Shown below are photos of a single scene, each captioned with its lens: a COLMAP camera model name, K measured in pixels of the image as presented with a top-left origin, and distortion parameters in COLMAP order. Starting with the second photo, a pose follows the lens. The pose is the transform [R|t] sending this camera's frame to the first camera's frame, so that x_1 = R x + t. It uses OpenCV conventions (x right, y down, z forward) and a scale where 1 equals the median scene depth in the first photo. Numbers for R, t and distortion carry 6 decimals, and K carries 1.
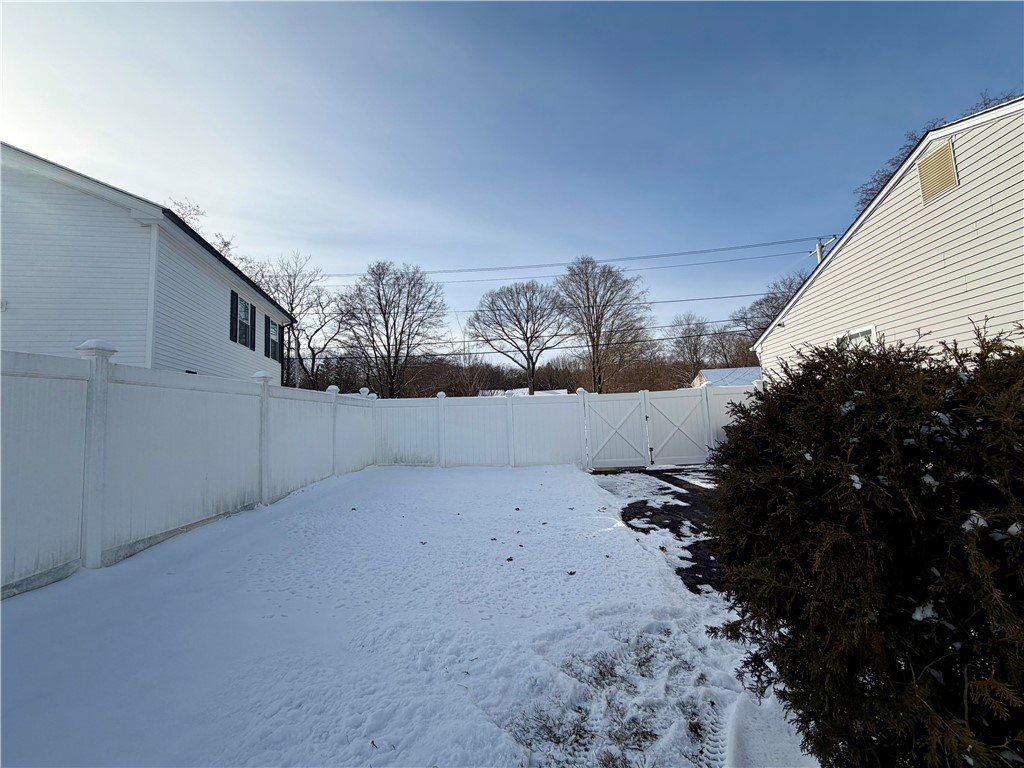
lens RADIAL K [[406.8, 0, 510.4], [0, 406.8, 383.6], [0, 0, 1]] dist [-0.002754, 0.000212]
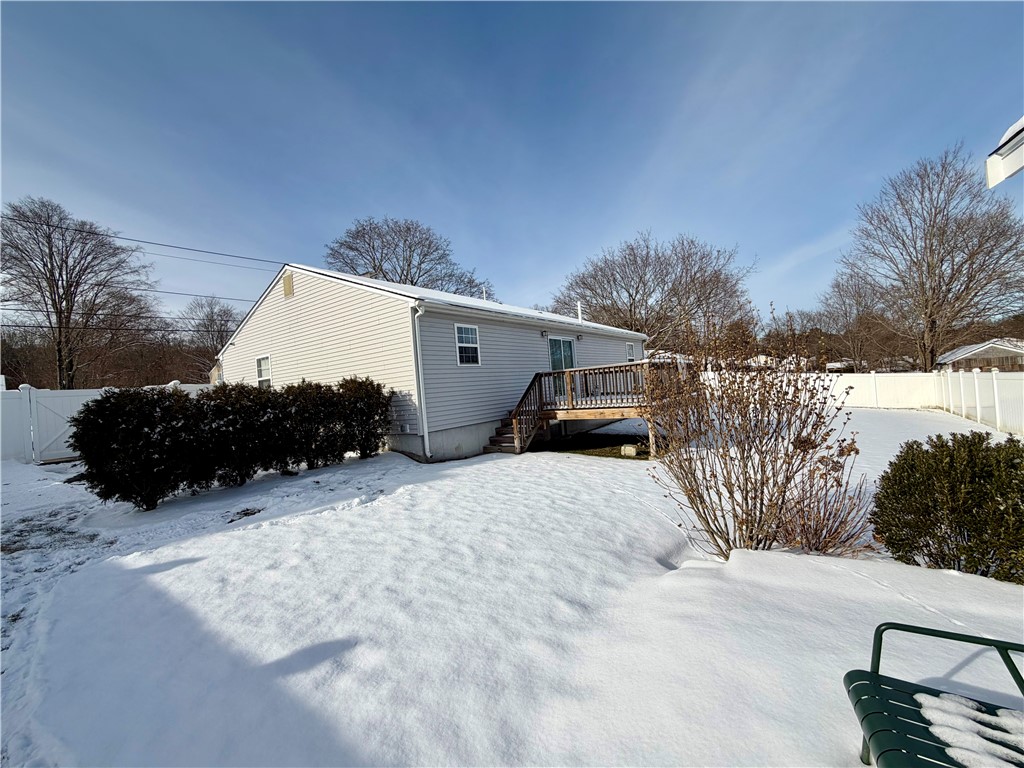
lens RADIAL K [[406.8, 0, 511.0], [0, 406.8, 381.3], [0, 0, 1]] dist [-0.002754, 0.000212]
pose [[0.509967, 0.012688, 0.860101, -0.016446], [-0.031158, 0.999507, 0.003730, -0.008294], [-0.859630, -0.028702, 0.510111, -0.116373]]
